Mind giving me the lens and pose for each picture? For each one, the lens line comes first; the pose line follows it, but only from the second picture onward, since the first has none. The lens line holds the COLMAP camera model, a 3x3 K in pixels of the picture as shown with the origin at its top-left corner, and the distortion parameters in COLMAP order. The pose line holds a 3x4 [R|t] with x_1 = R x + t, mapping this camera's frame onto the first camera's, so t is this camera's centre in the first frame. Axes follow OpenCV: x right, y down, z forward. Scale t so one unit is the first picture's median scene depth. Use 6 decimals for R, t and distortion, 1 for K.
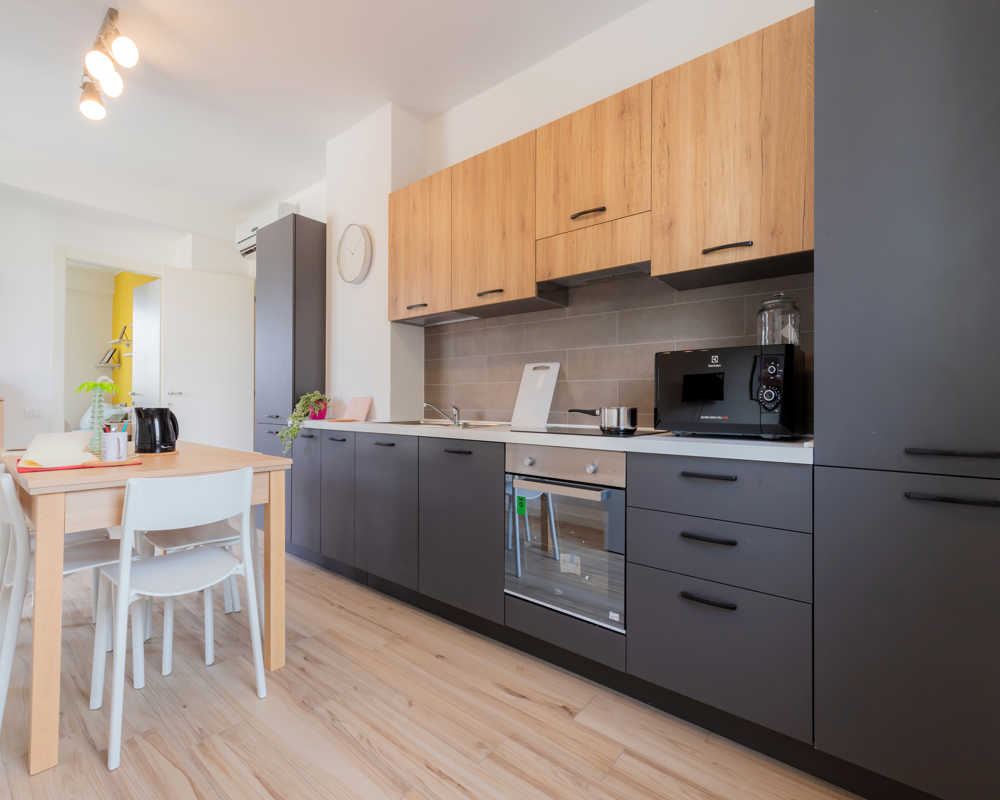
lens RADIAL K [[471.4, 0, 488.4], [0, 471.4, 399.6], [0, 0, 1]] dist [0.007356, -0.000869]
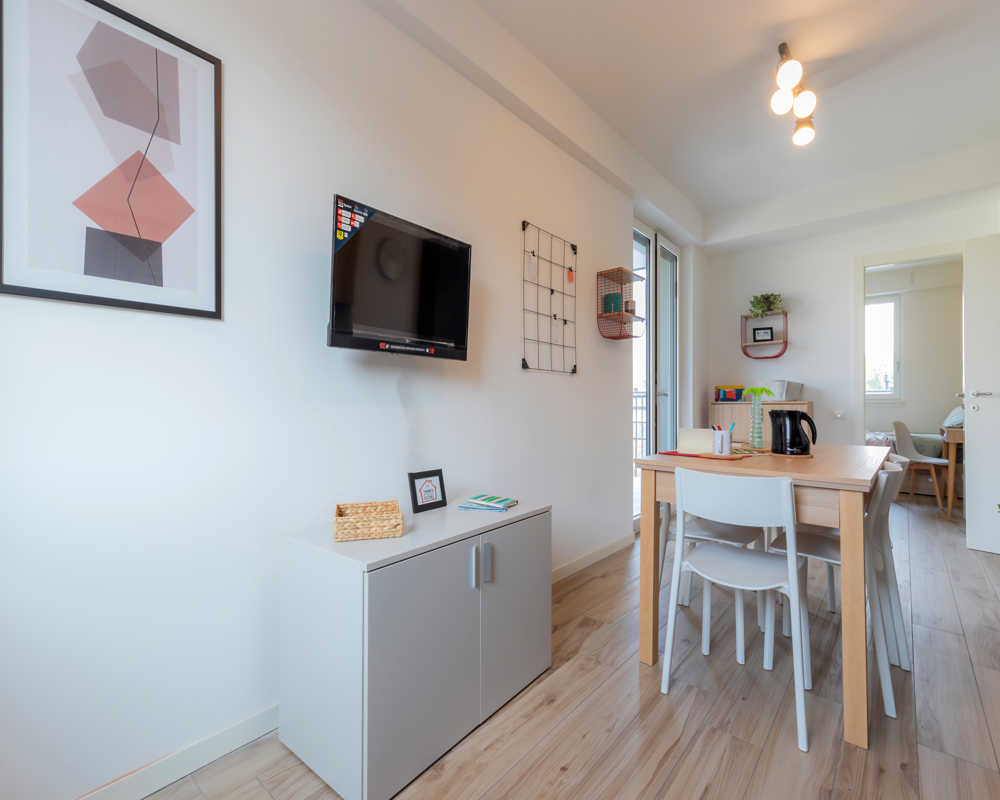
lens RADIAL K [[471.4, 0, 488.4], [0, 471.4, 399.6], [0, 0, 1]] dist [0.007356, -0.000869]
pose [[-0.025270, -0.011737, -0.999612, 0.342575], [0.004881, 0.999918, -0.011864, 0.003549], [0.999669, -0.005179, -0.025210, 0.392196]]
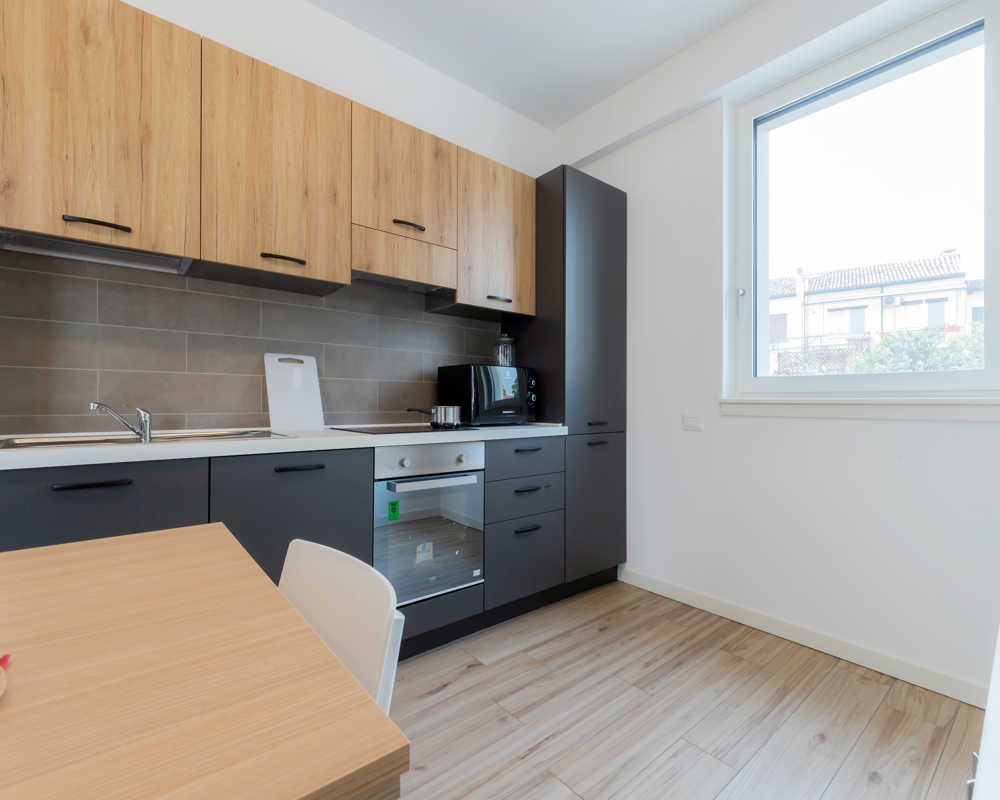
lens RADIAL K [[471.4, 0, 488.4], [0, 471.4, 399.6], [0, 0, 1]] dist [0.007356, -0.000869]
pose [[0.193463, 0.002057, 0.981106, -0.802374], [-0.008329, 0.999965, -0.000454, -0.000474], [-0.981072, -0.008084, 0.193473, 0.613154]]
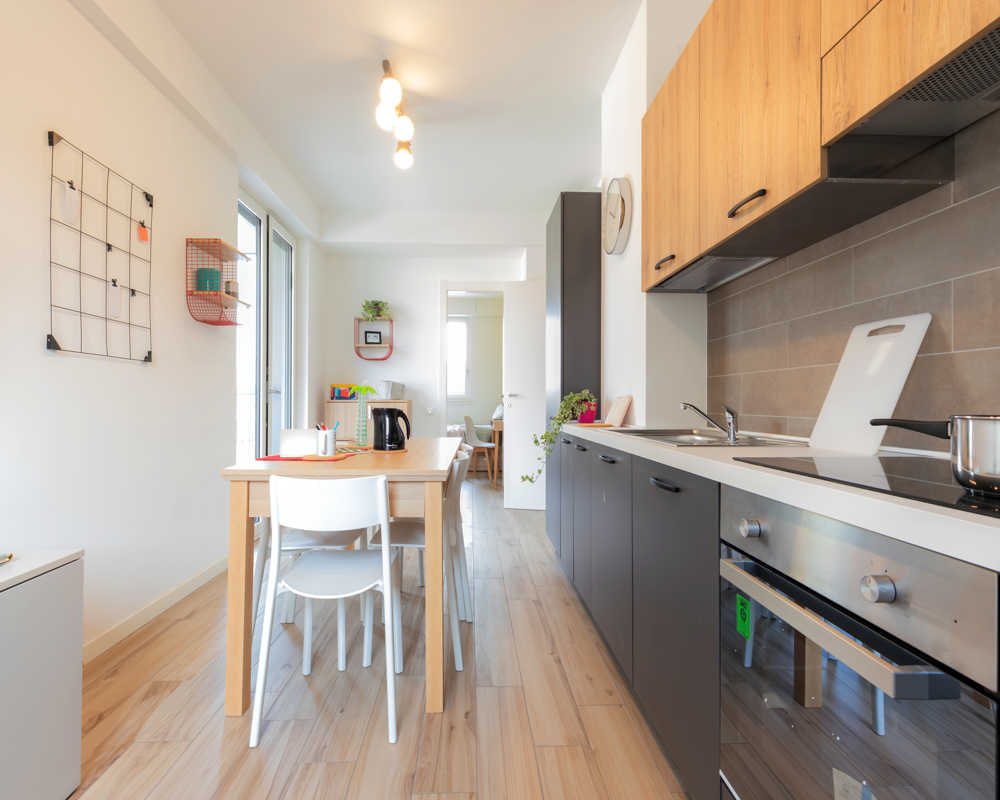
lens RADIAL K [[471.4, 0, 488.4], [0, 471.4, 399.6], [0, 0, 1]] dist [0.007356, -0.000869]
pose [[0.668433, -0.006815, -0.743741, 0.248364], [0.004930, 0.999977, -0.004732, 0.004821], [0.743756, -0.000504, 0.668451, 0.471867]]
